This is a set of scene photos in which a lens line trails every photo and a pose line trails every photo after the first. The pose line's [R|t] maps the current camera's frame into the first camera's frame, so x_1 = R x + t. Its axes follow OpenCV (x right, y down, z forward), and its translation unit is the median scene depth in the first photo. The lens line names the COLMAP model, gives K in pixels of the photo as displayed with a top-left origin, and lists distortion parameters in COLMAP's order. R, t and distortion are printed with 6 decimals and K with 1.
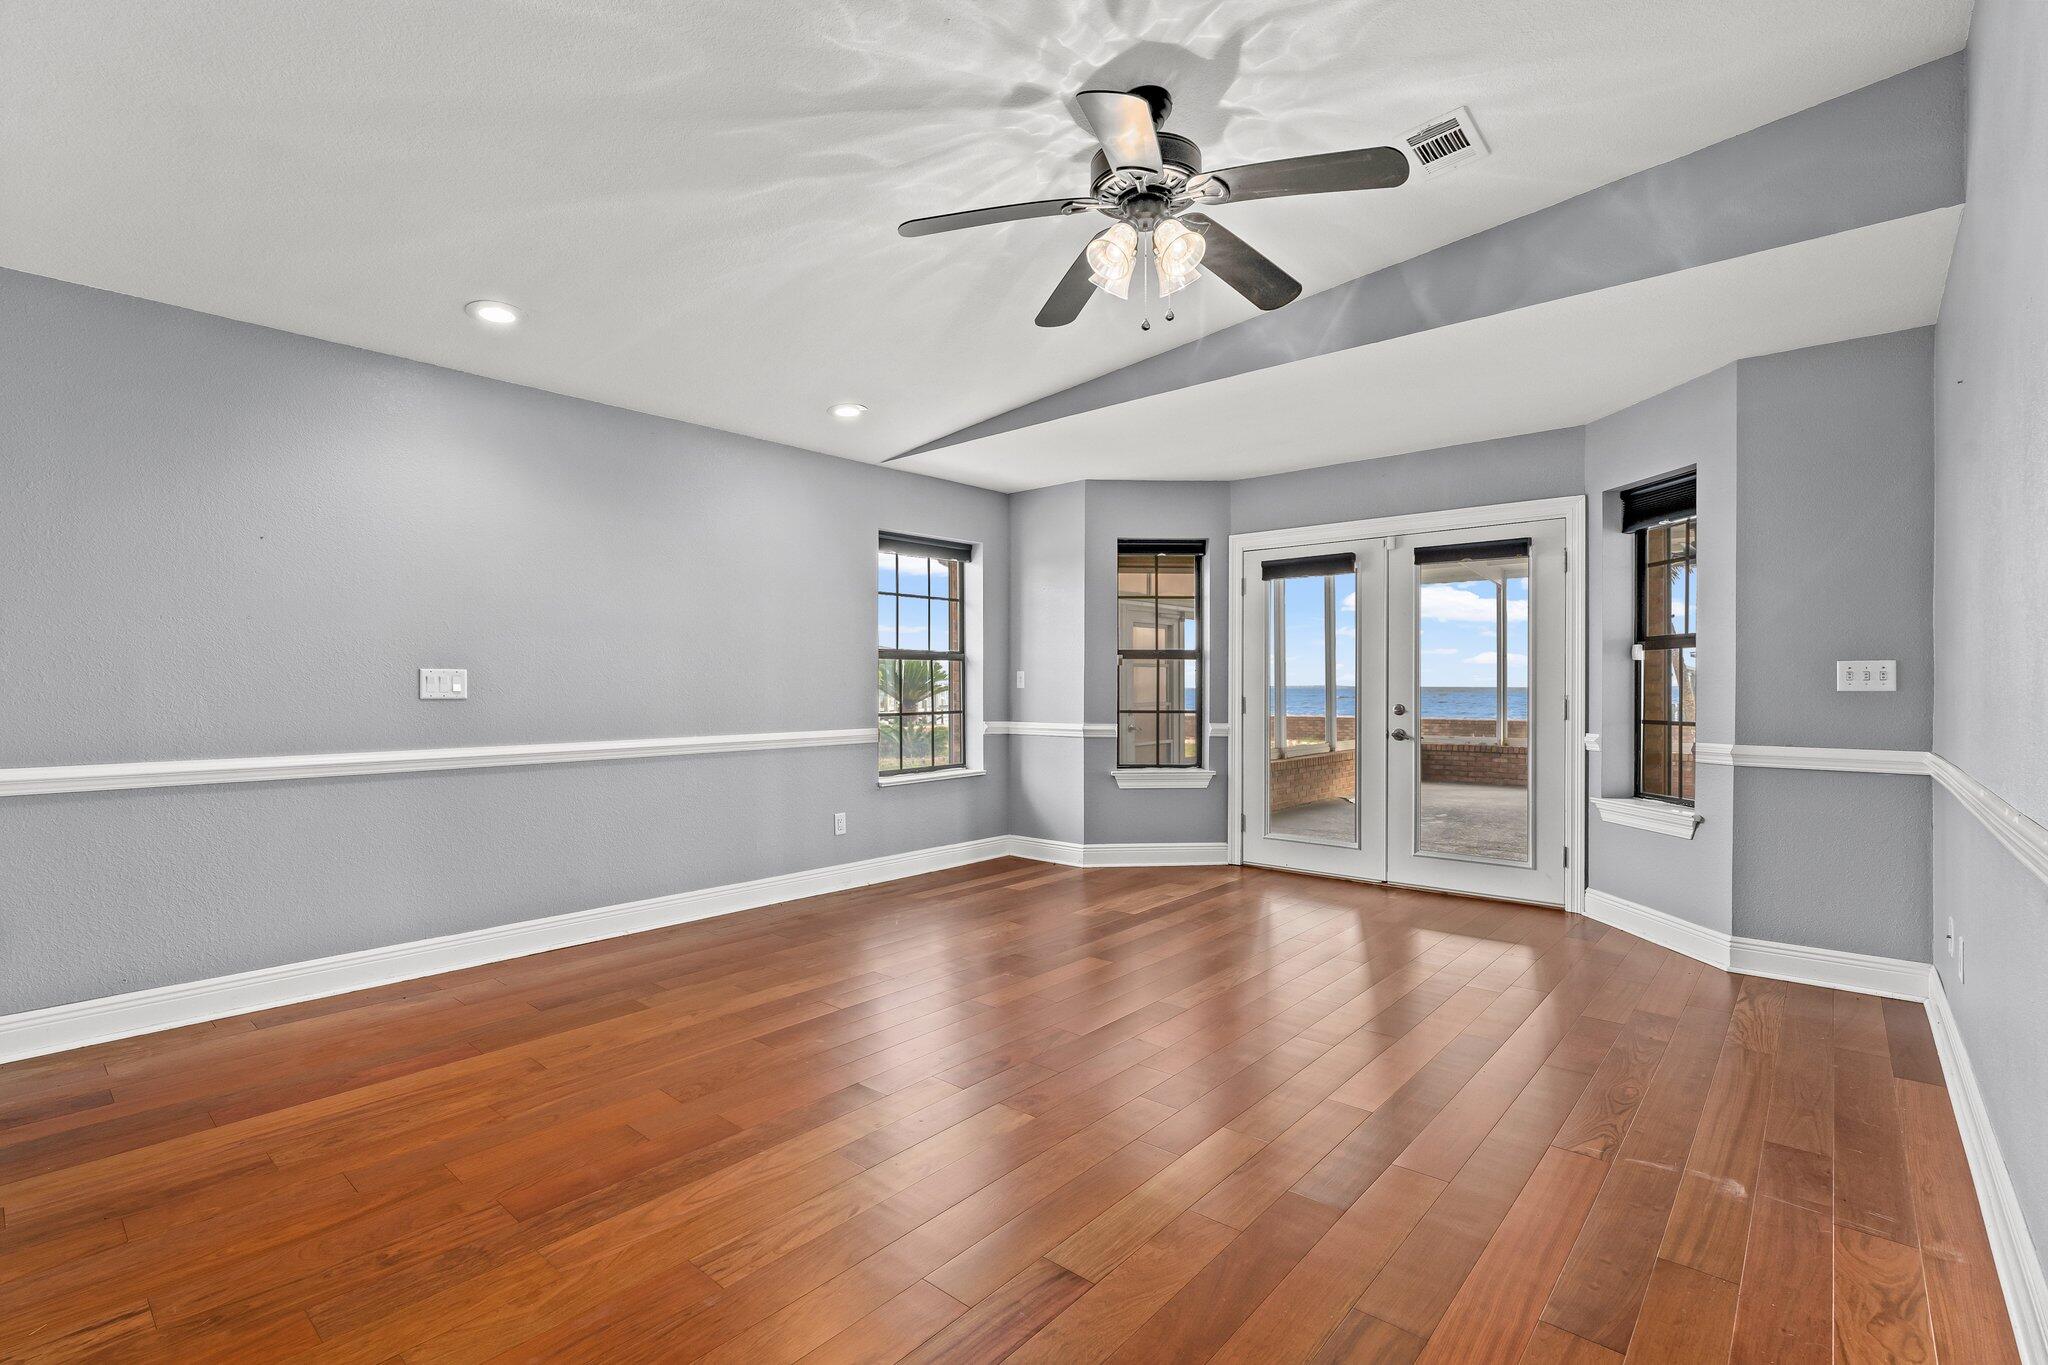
lens RADIAL K [[930.9, 0, 1028.2], [0, 930.9, 681.9], [0, 0, 1]] dist [-0.003576, -0.000082]
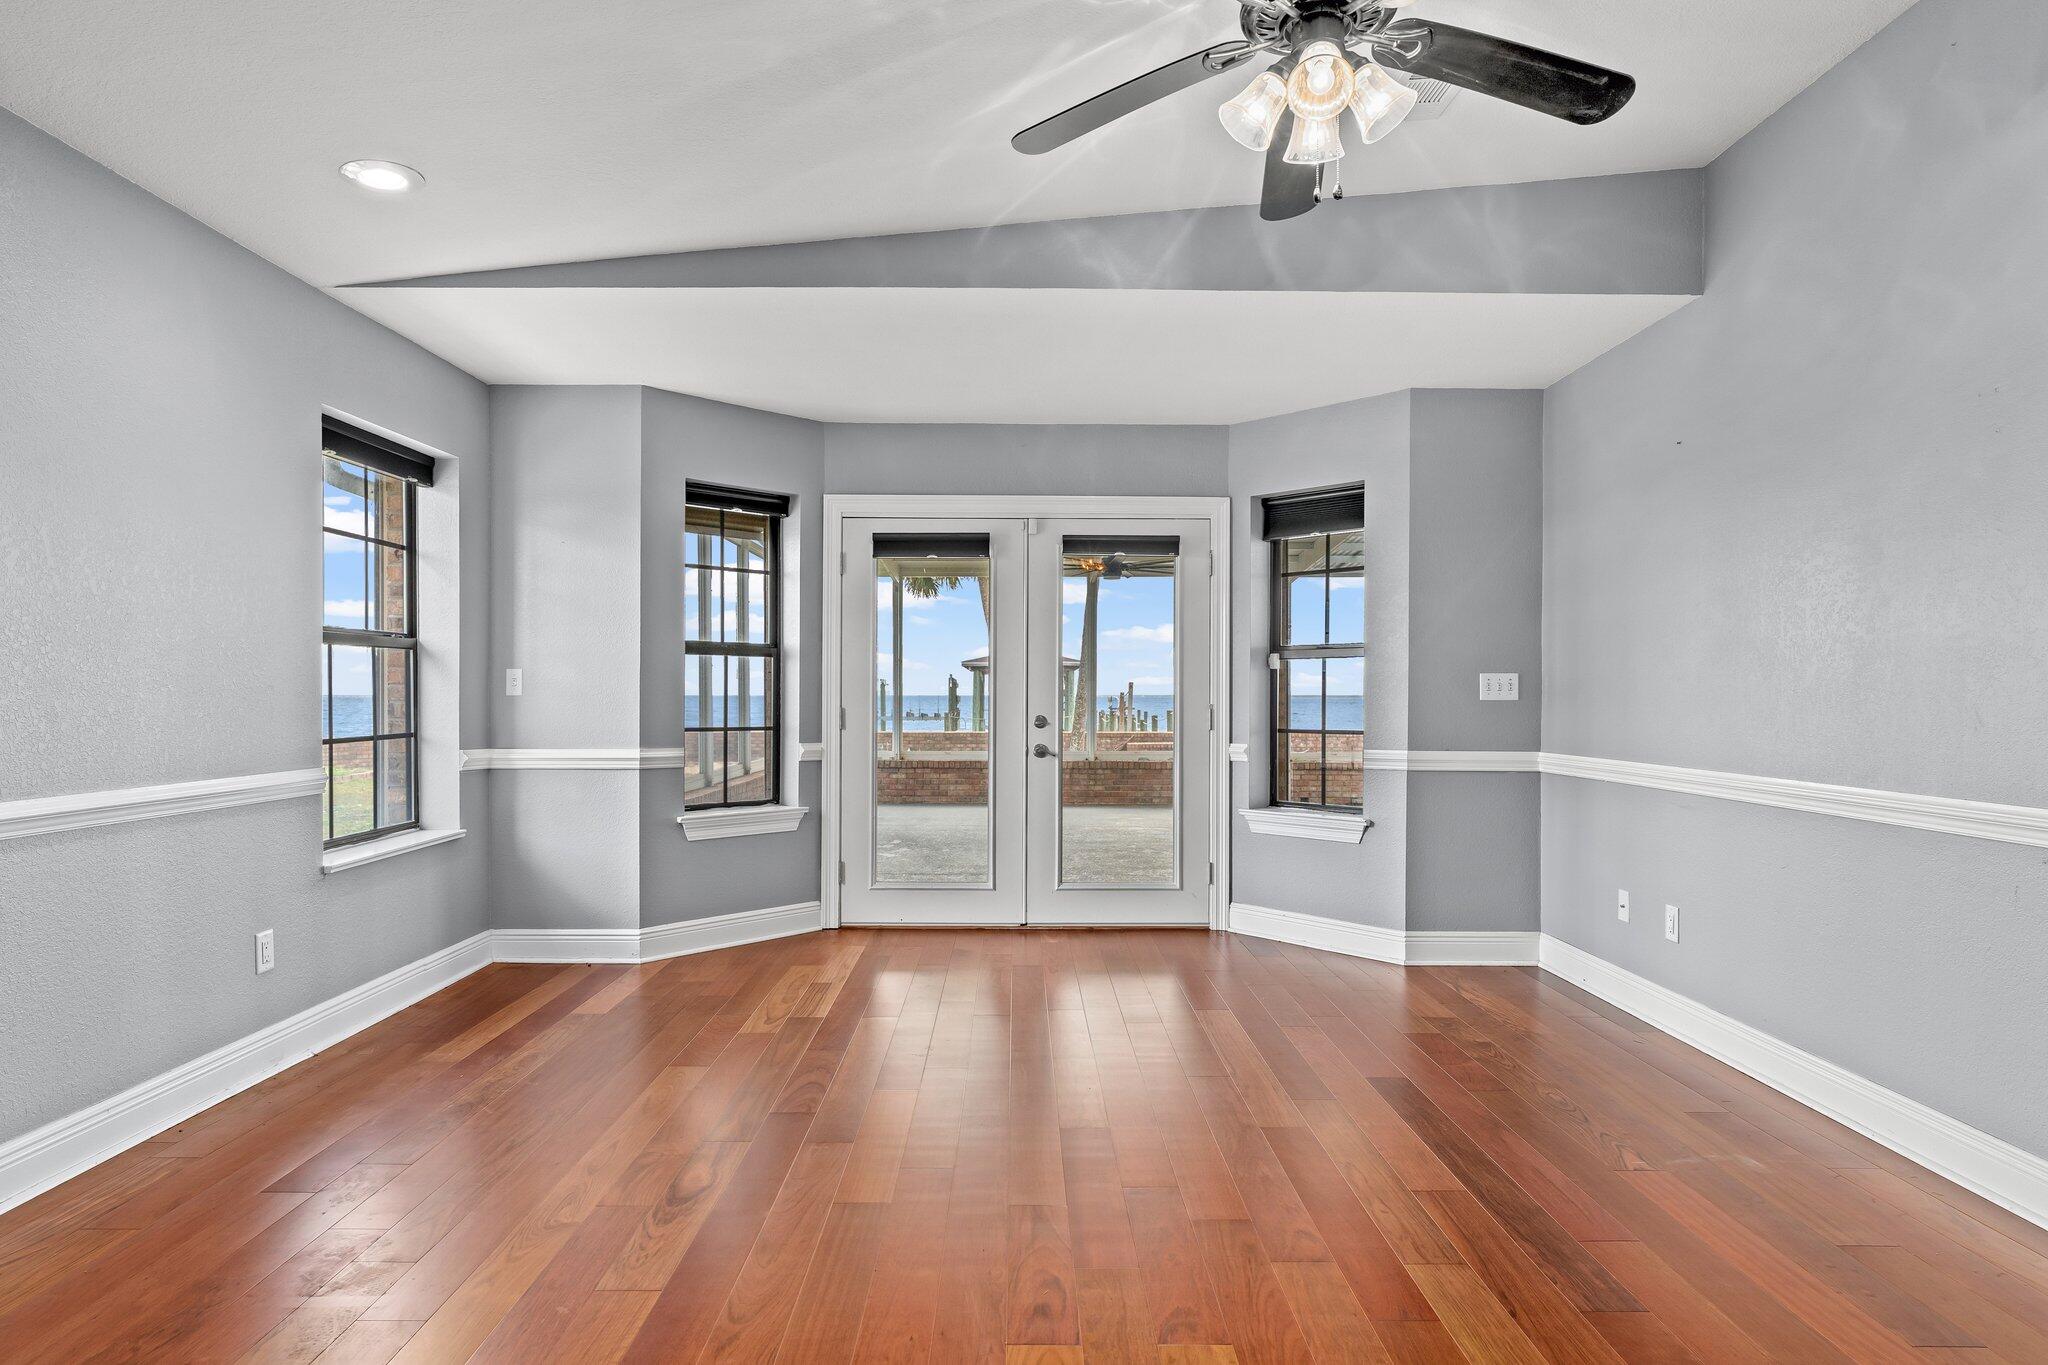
lens RADIAL K [[1117.9, 0, 1027.5], [0, 1117.9, 694.1], [0, 0, 1]] dist [0.001658, -0.000901]
pose [[0.751499, 0.003253, 0.659726, -0.290683], [-0.006230, 0.999978, 0.002167, 0.001949], [-0.659705, -0.005739, 0.751503, 0.232798]]
